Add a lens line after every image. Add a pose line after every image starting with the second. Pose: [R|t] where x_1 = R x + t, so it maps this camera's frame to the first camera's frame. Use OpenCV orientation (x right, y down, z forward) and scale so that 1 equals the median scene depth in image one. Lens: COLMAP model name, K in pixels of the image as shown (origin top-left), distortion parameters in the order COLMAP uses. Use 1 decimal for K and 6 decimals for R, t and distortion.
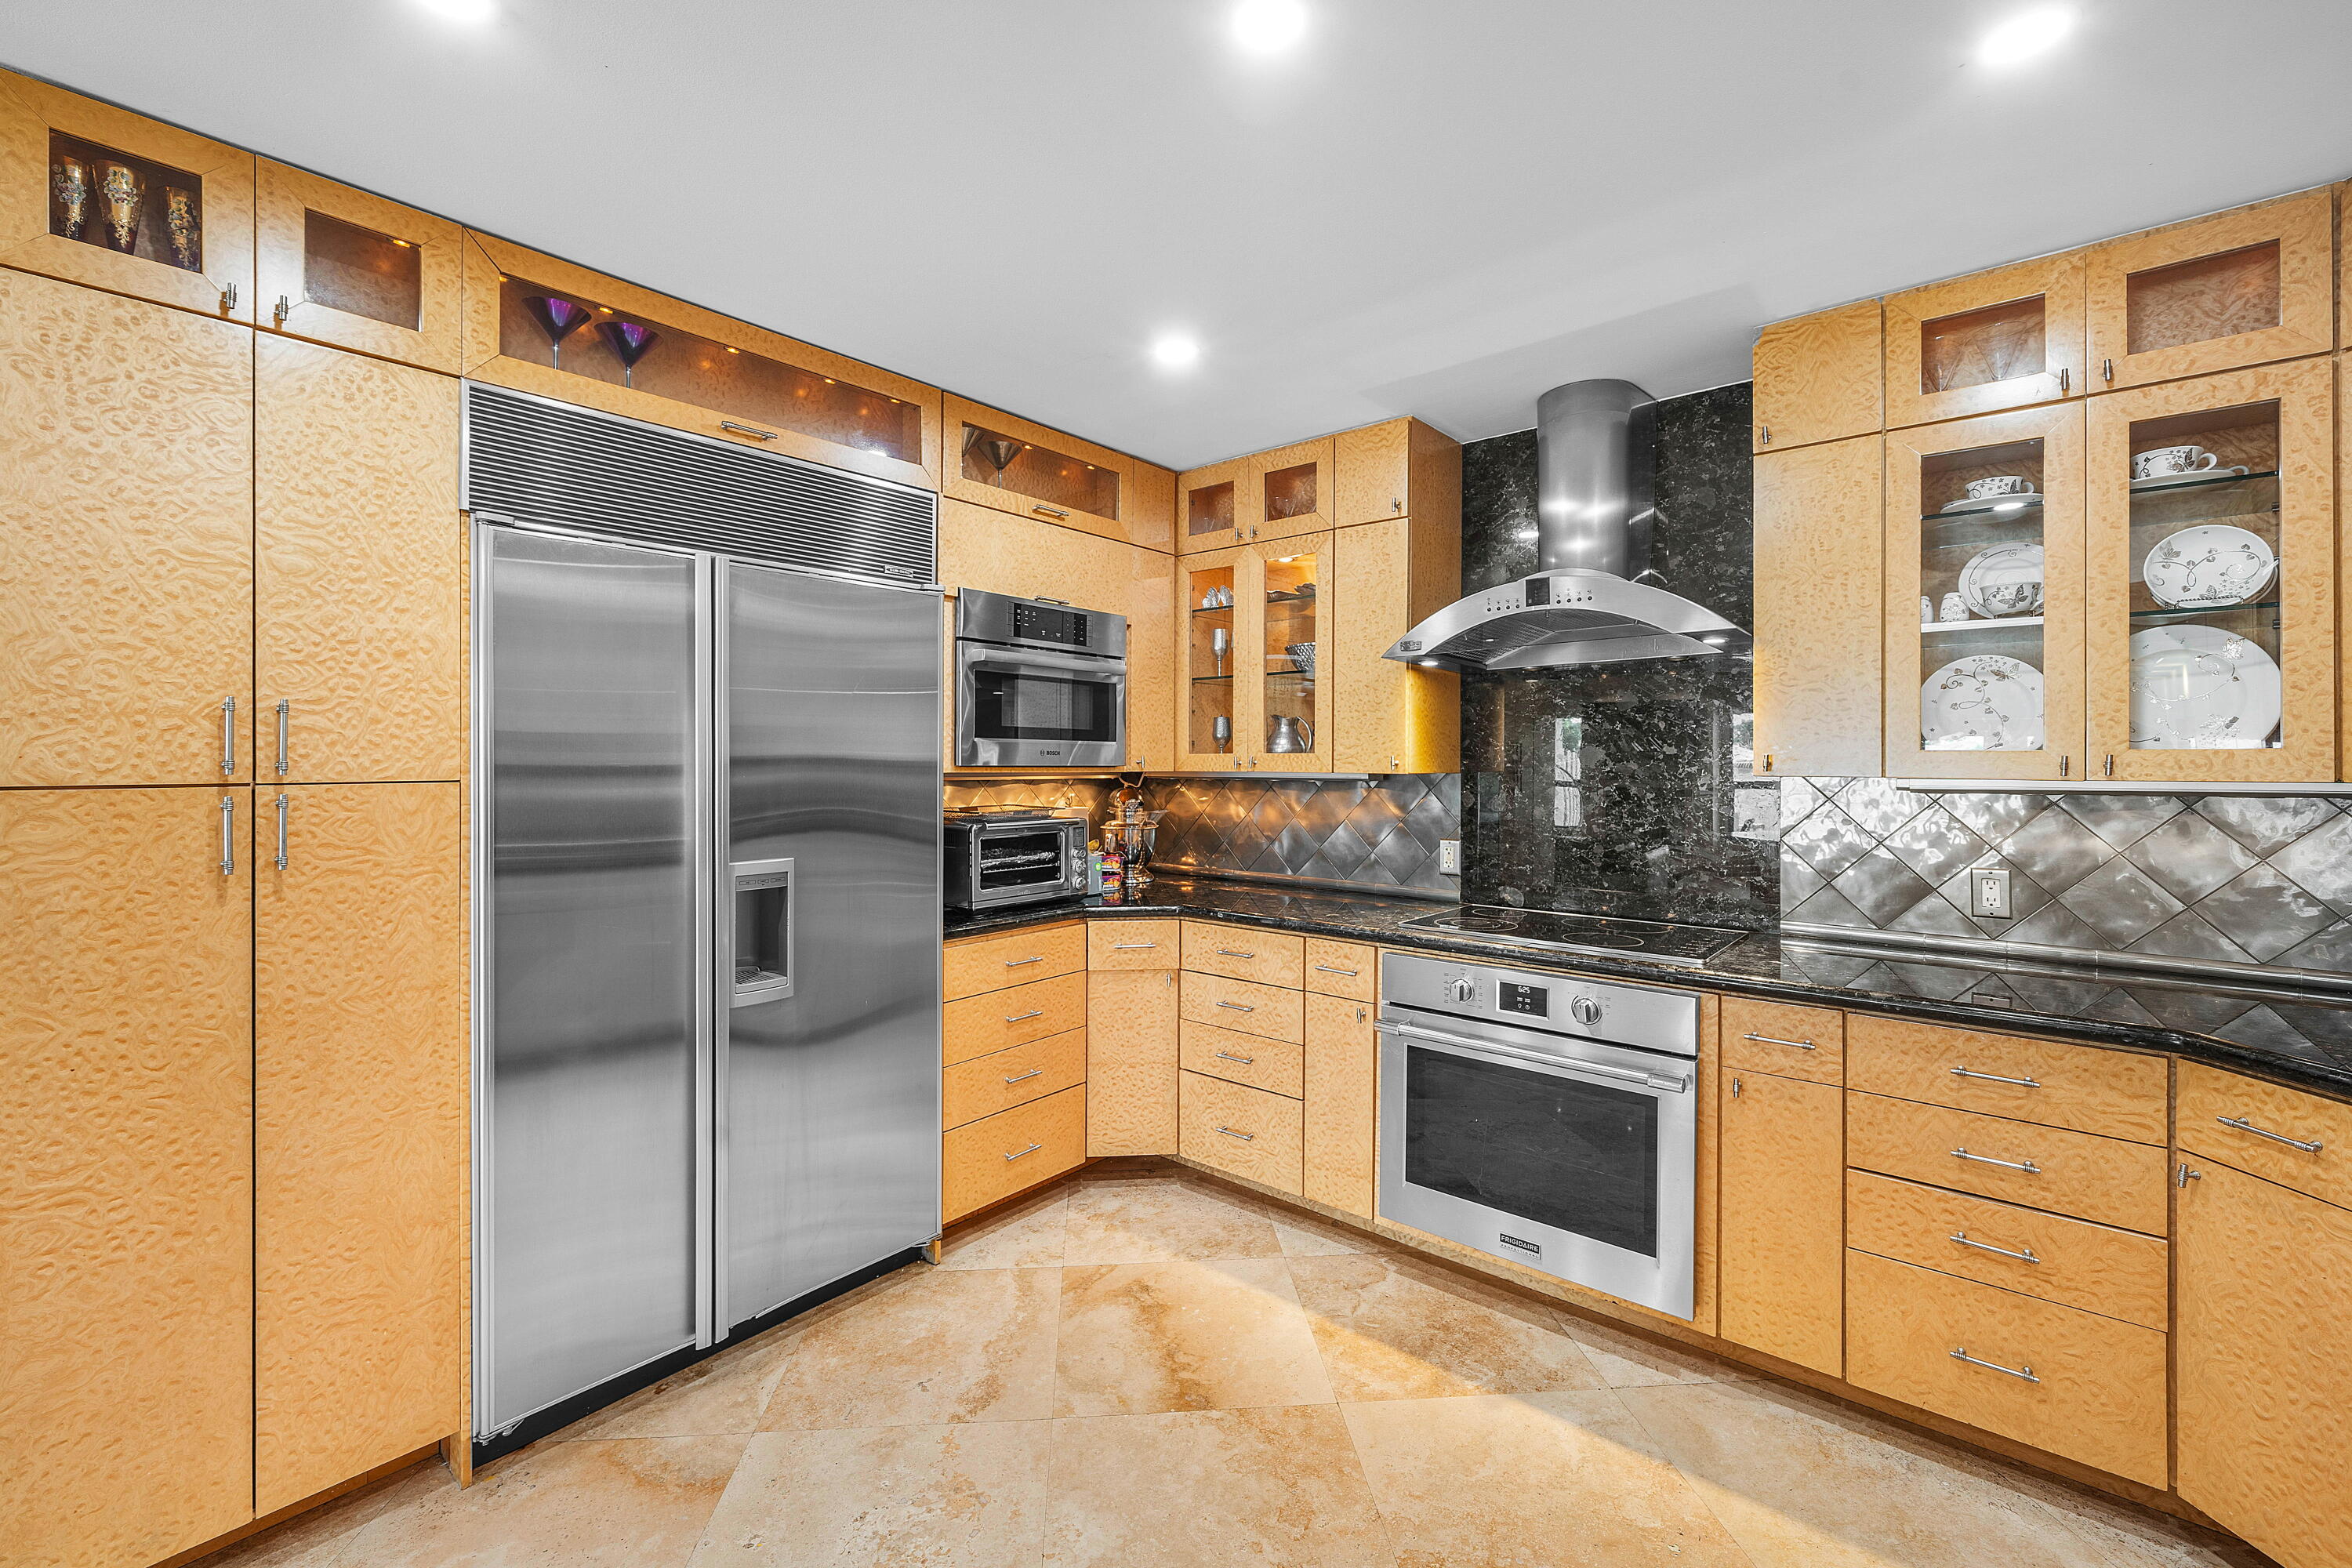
lens RADIAL K [[966.1, 0, 1178.2], [0, 966.1, 760.6], [0, 0, 1]] dist [-0.000233, 0.000118]
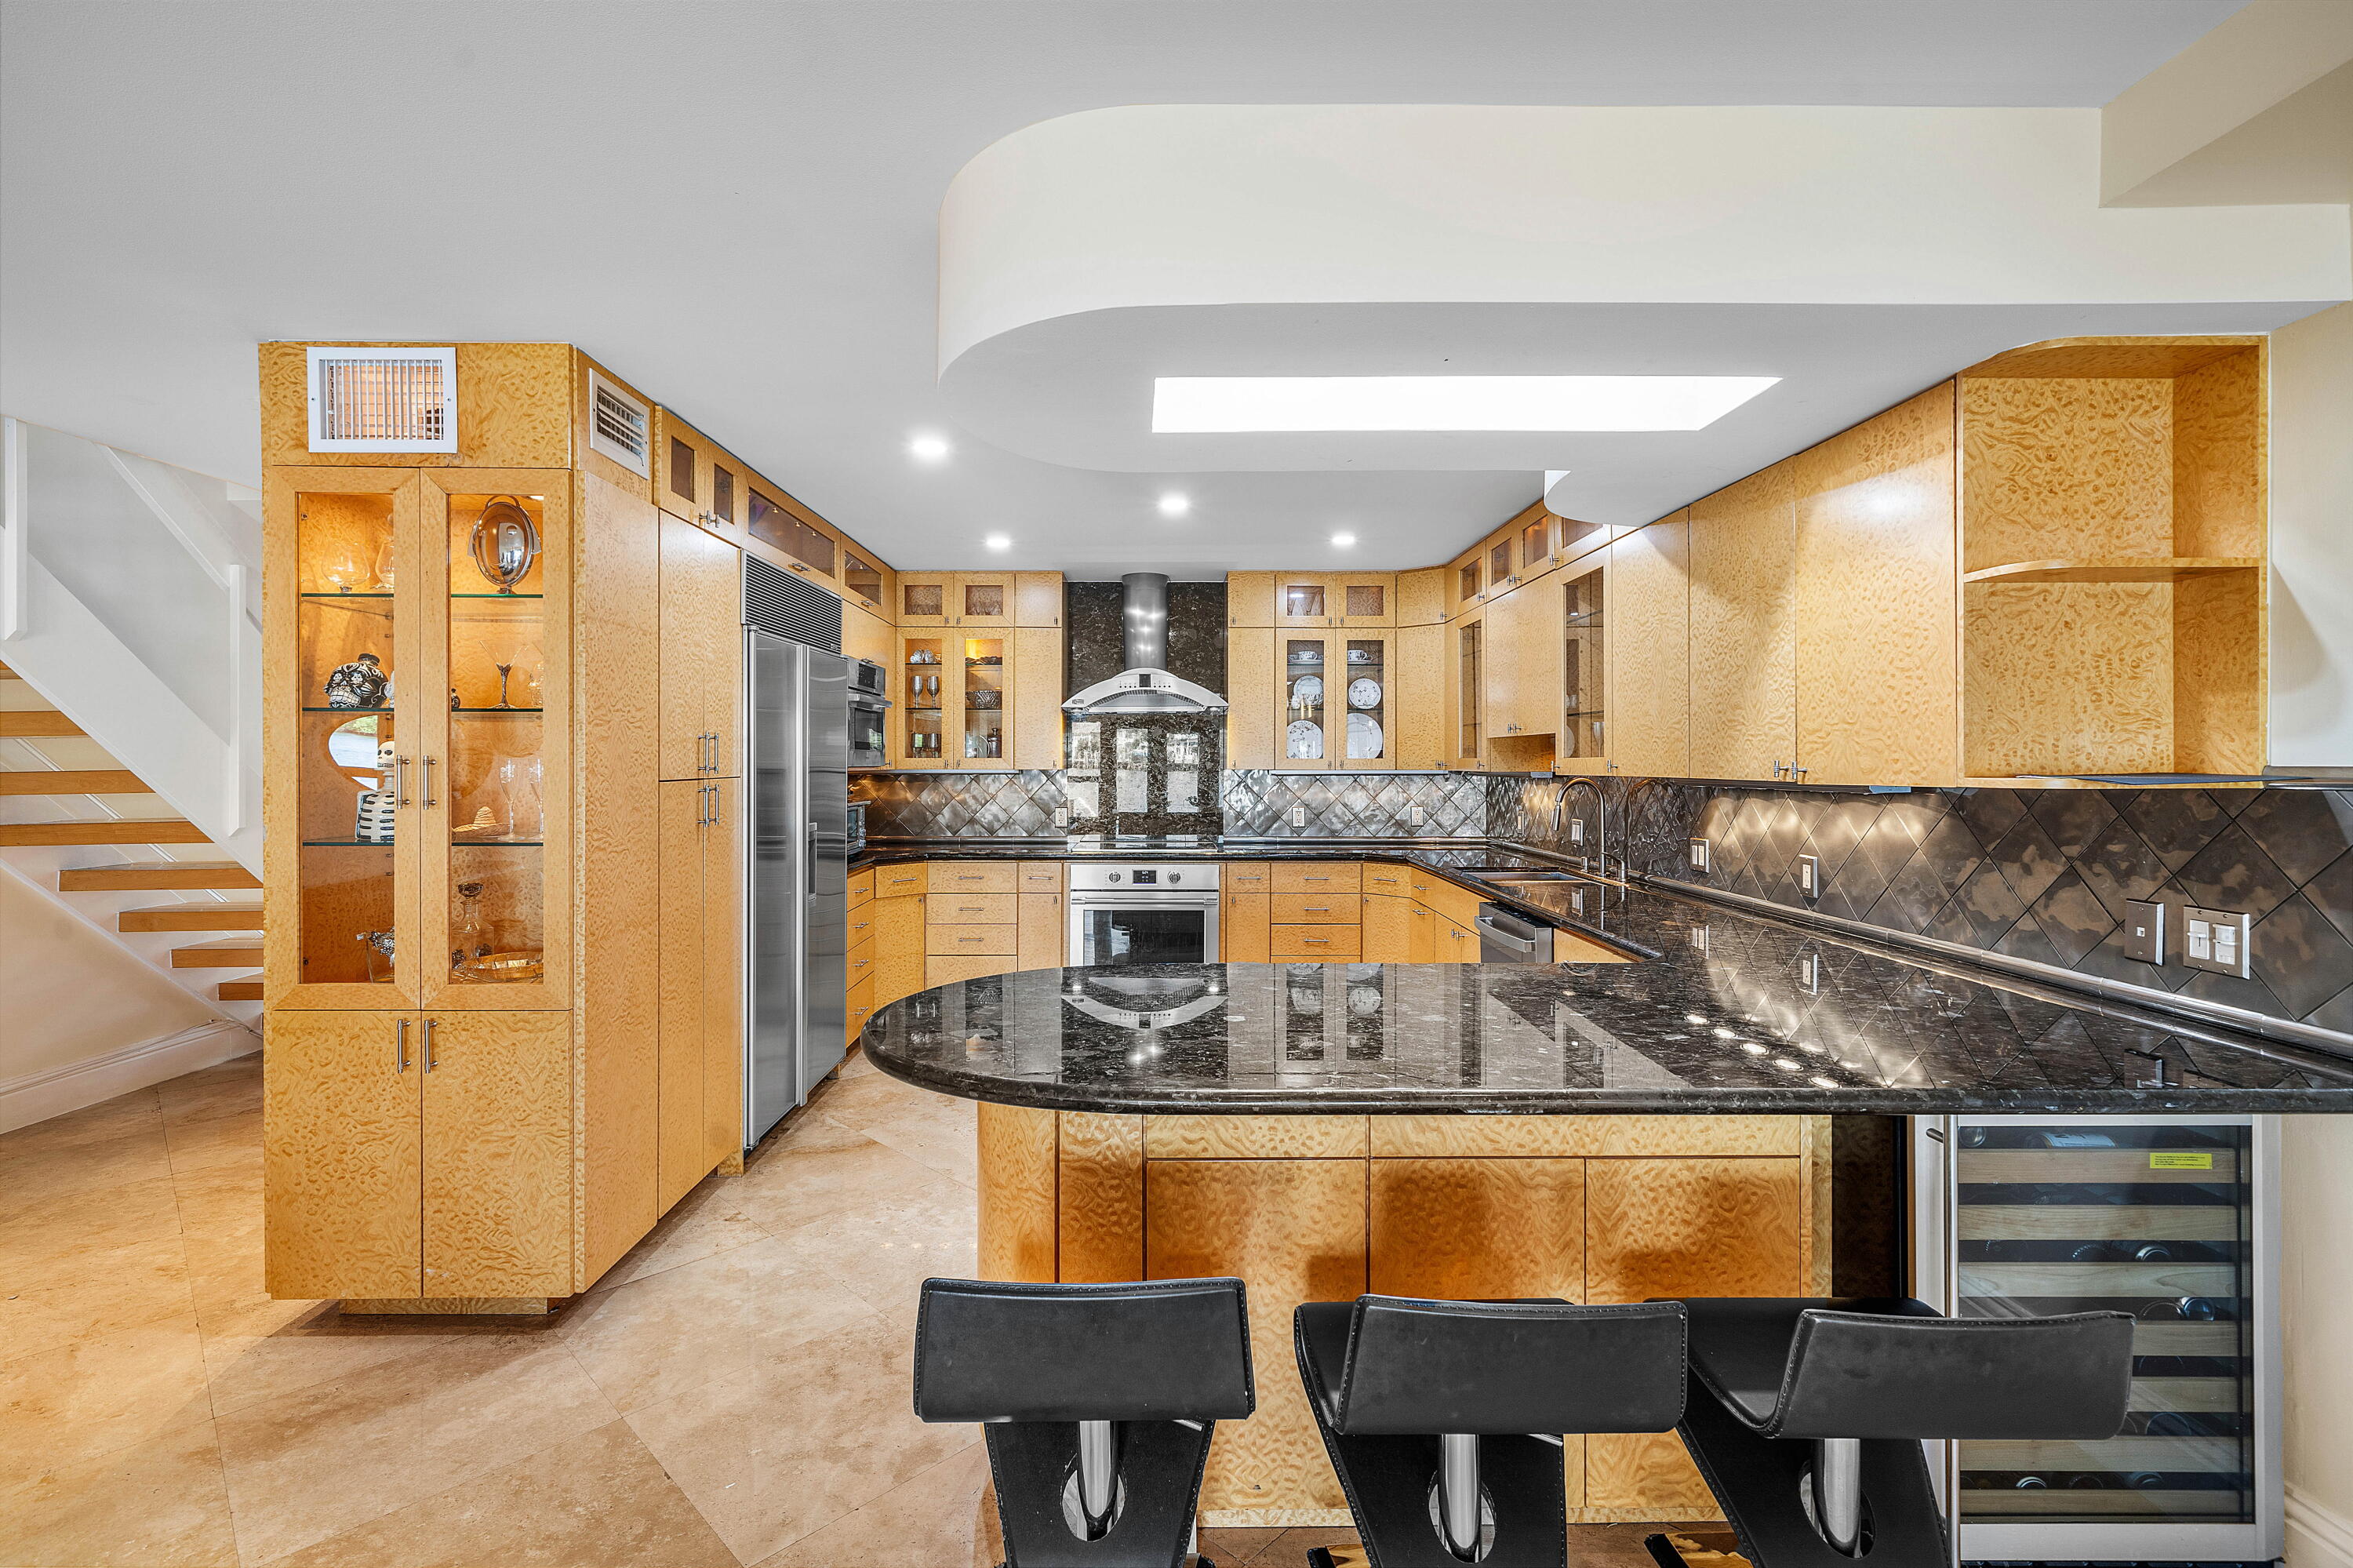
lens RADIAL K [[1002.2, 0, 1168.2], [0, 1002.2, 767.0], [0, 0, 1]] dist [-0.000070, 0.000034]
pose [[0.762753, -0.006098, 0.646661, -1.145612], [0.000117, 0.999957, 0.009292, -0.011821], [-0.646690, -0.007012, 0.762721, -0.779023]]
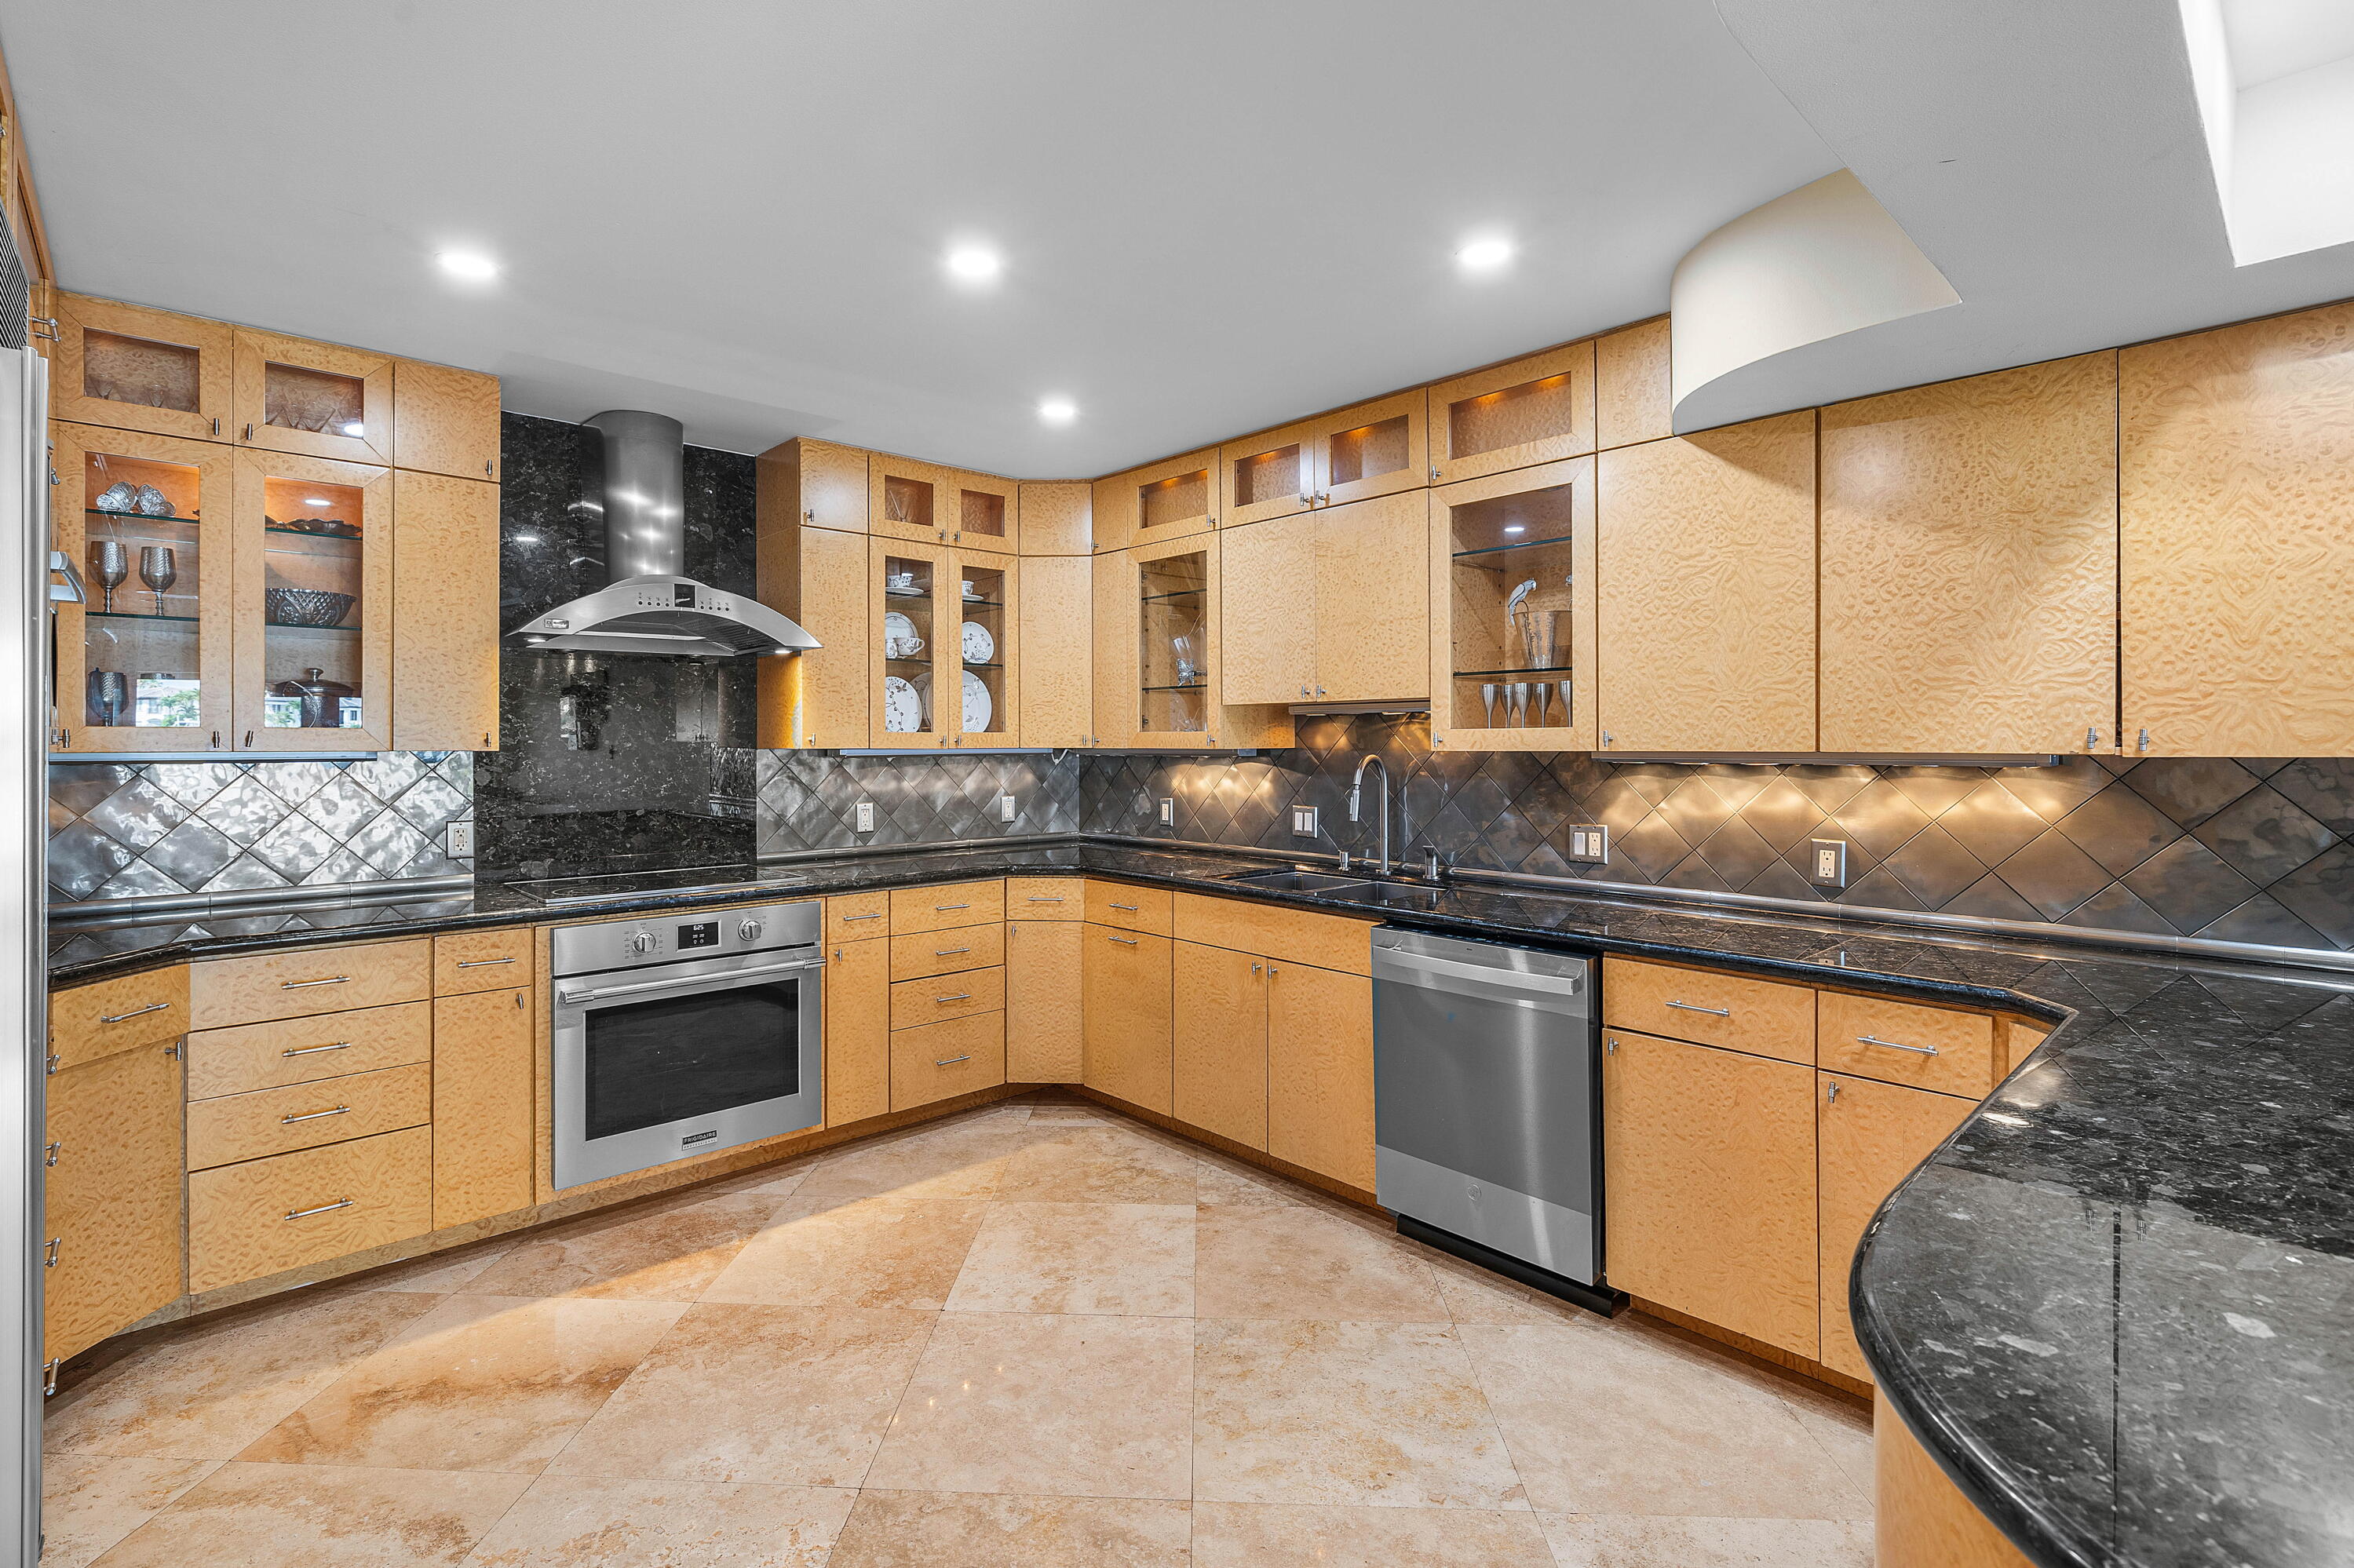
lens RADIAL K [[1045.5, 0, 1128.3], [0, 1045.5, 746.8], [0, 0, 1]] dist [0.000855, -0.000220]
pose [[0.156545, -0.008009, 0.987638, -0.964981], [-0.000760, 0.999966, 0.008230, 0.000889], [-0.987671, -0.002039, 0.156533, 0.304935]]
